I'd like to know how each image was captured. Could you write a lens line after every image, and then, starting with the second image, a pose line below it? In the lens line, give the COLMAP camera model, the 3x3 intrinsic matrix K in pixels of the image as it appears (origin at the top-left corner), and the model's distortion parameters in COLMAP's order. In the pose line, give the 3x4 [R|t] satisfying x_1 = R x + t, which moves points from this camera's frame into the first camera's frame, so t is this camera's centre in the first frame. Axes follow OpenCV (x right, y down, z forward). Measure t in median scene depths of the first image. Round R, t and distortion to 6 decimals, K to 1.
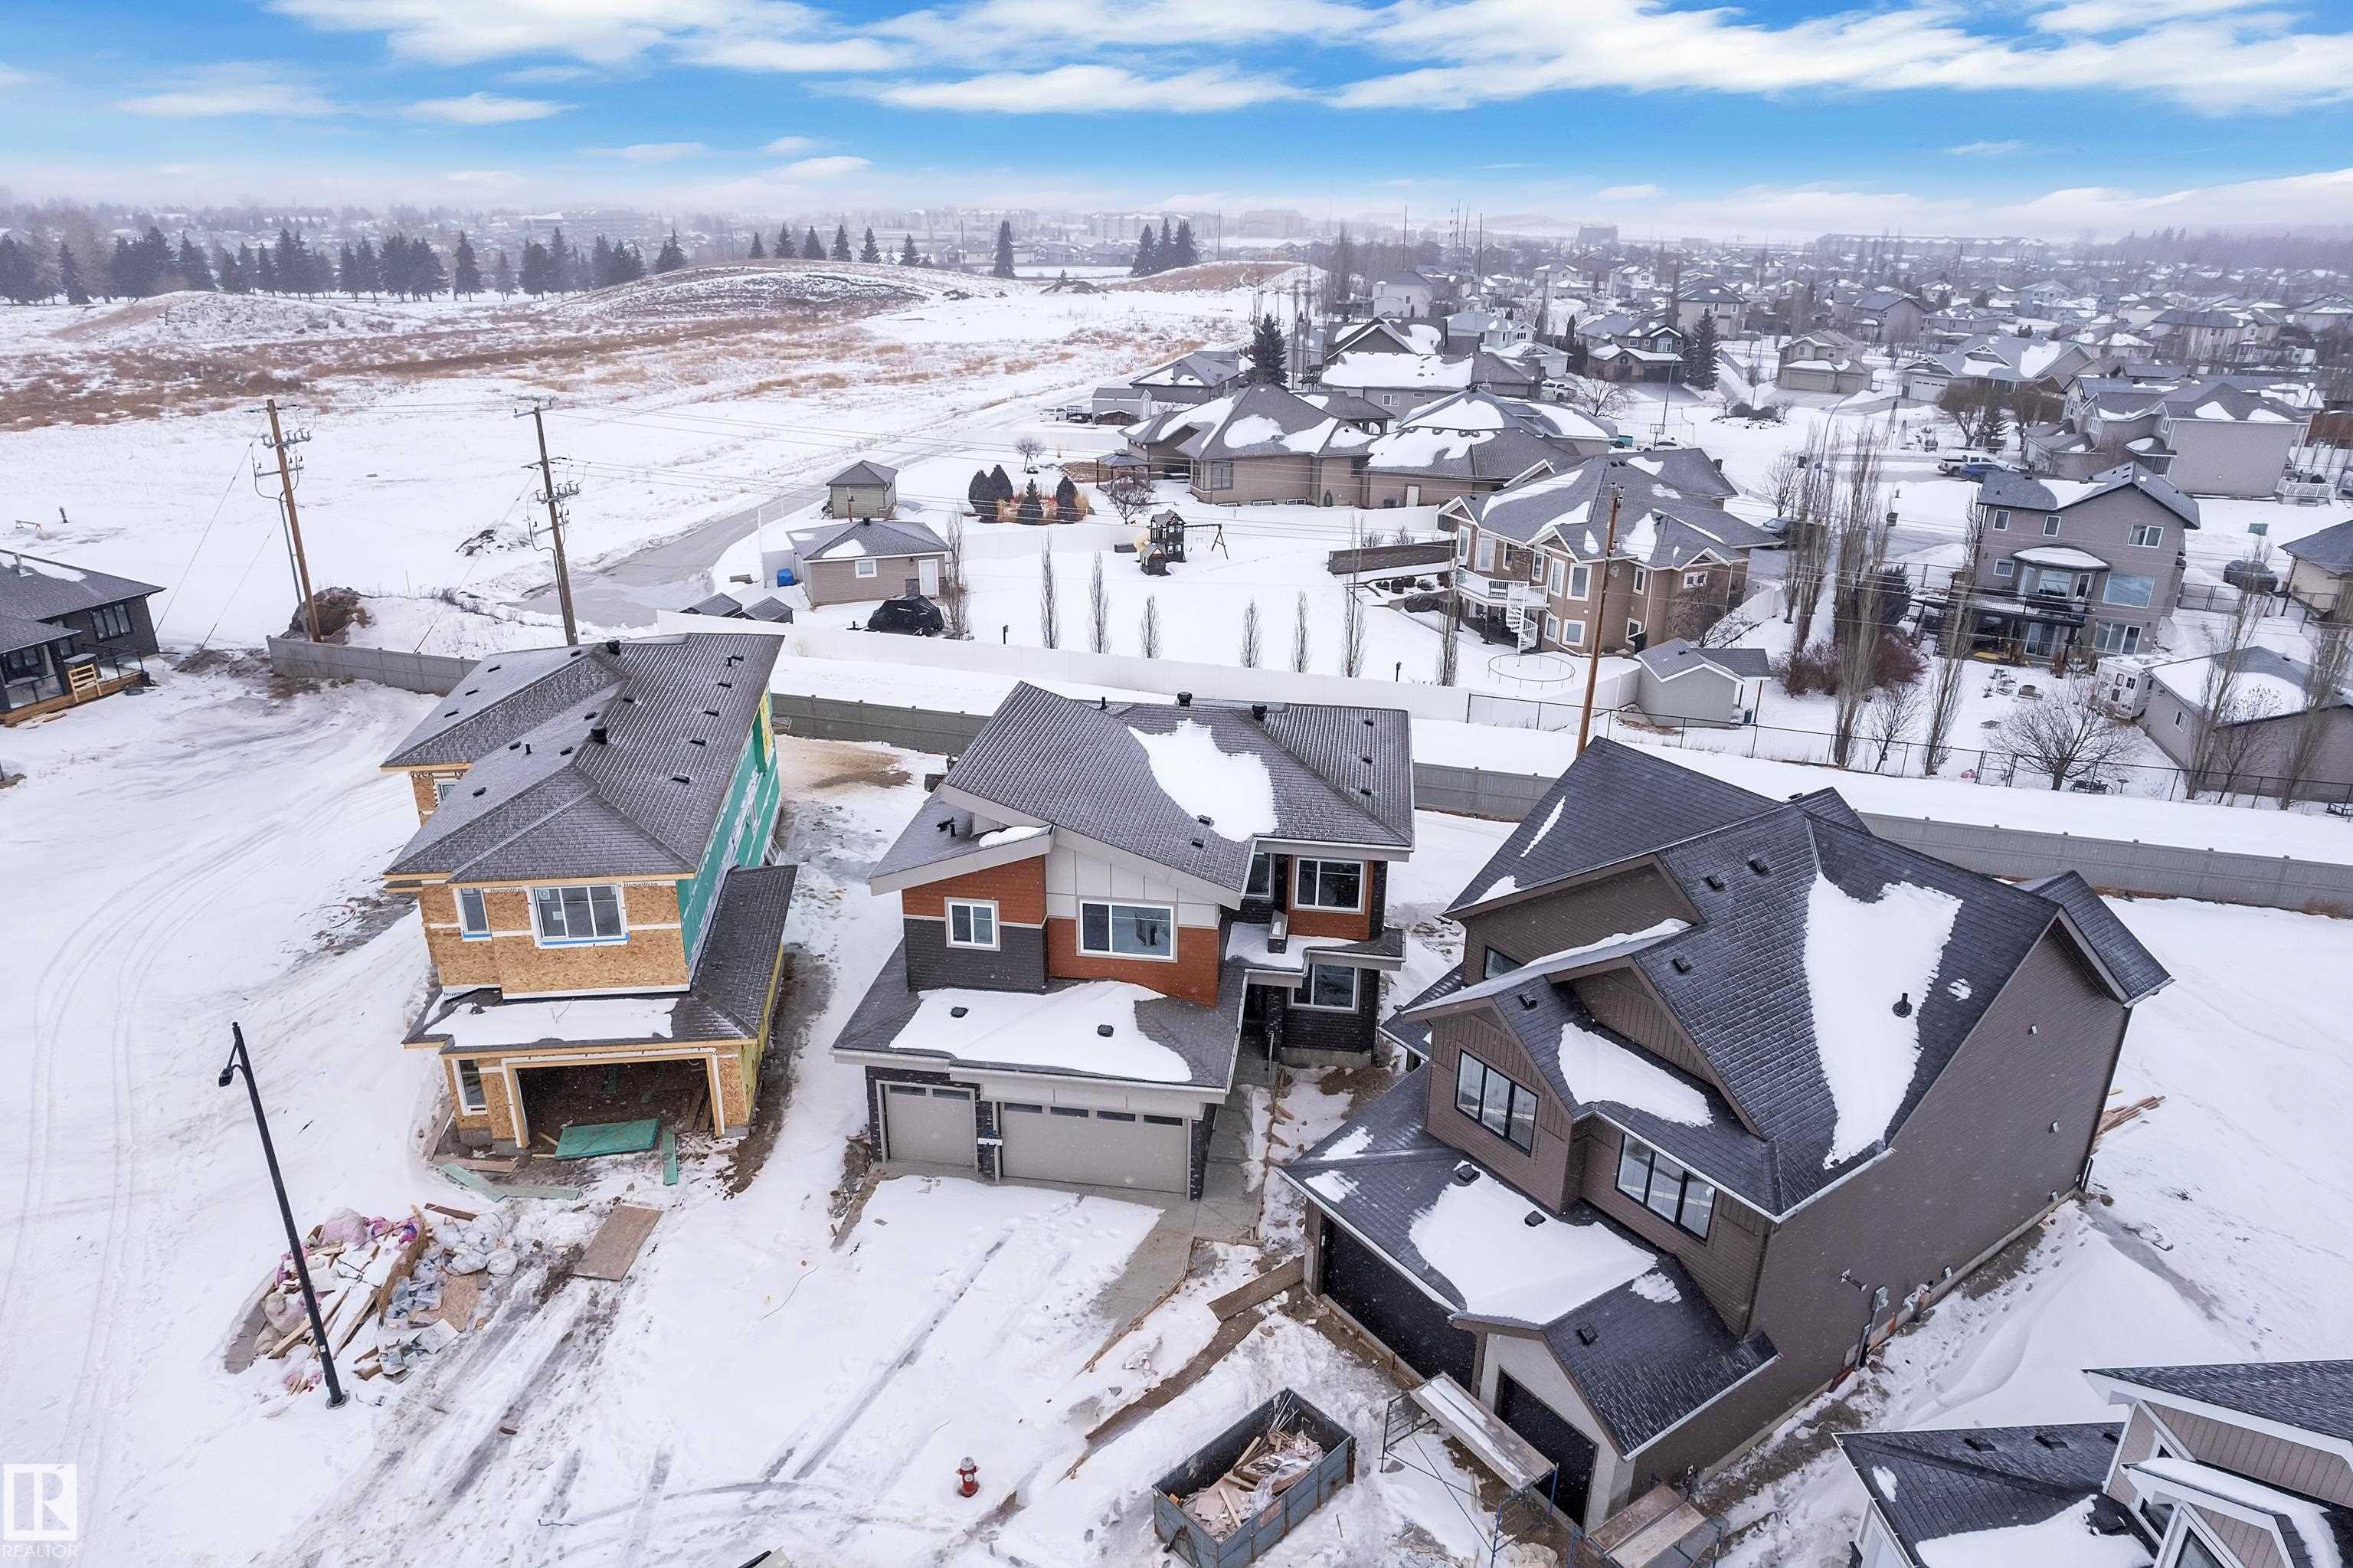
lens RADIAL K [[1512.1, 0, 1176.5], [0, 1512.1, 784.0], [0, 0, 1]] dist [-0.023530, -0.000246]
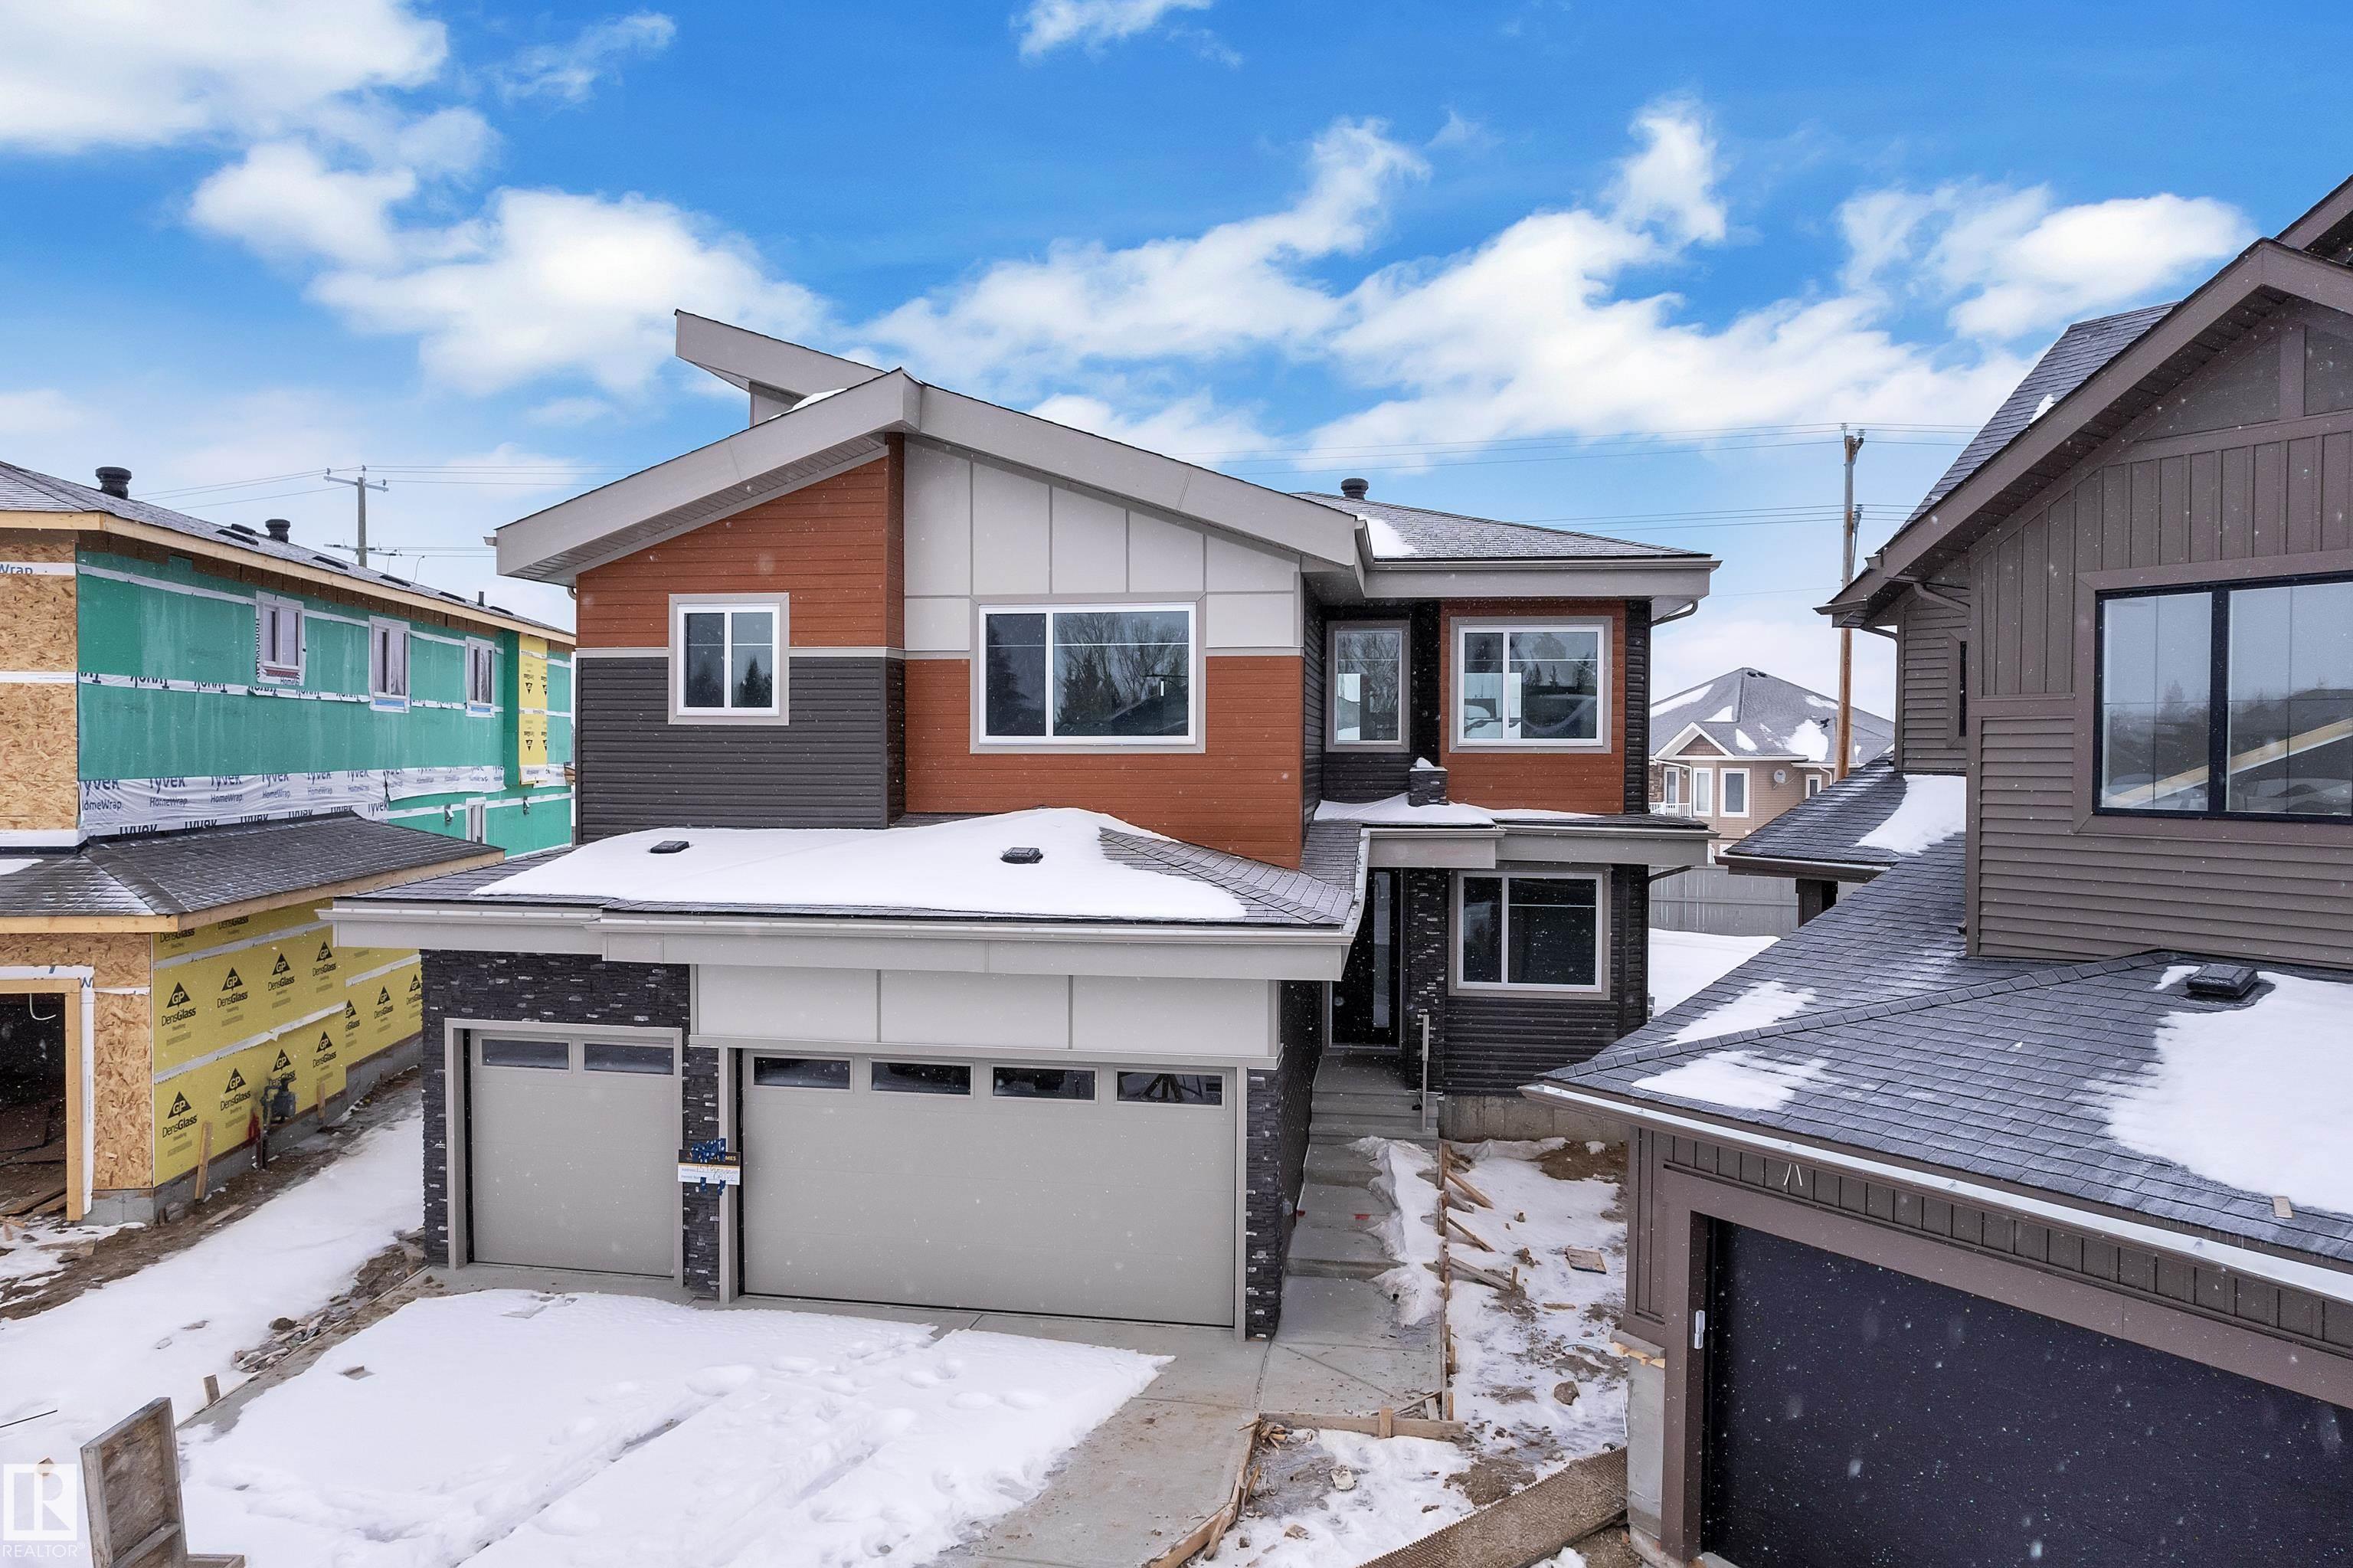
lens RADIAL K [[1500.1, 0, 1176.5], [0, 1500.1, 784.0], [0, 0, 1]] dist [-0.068012, 0.060679]
pose [[0.999833, -0.003534, -0.017913, -0.000363], [-0.003163, 0.932724, -0.360577, 0.279668], [0.017983, 0.360573, 0.932558, 0.624660]]
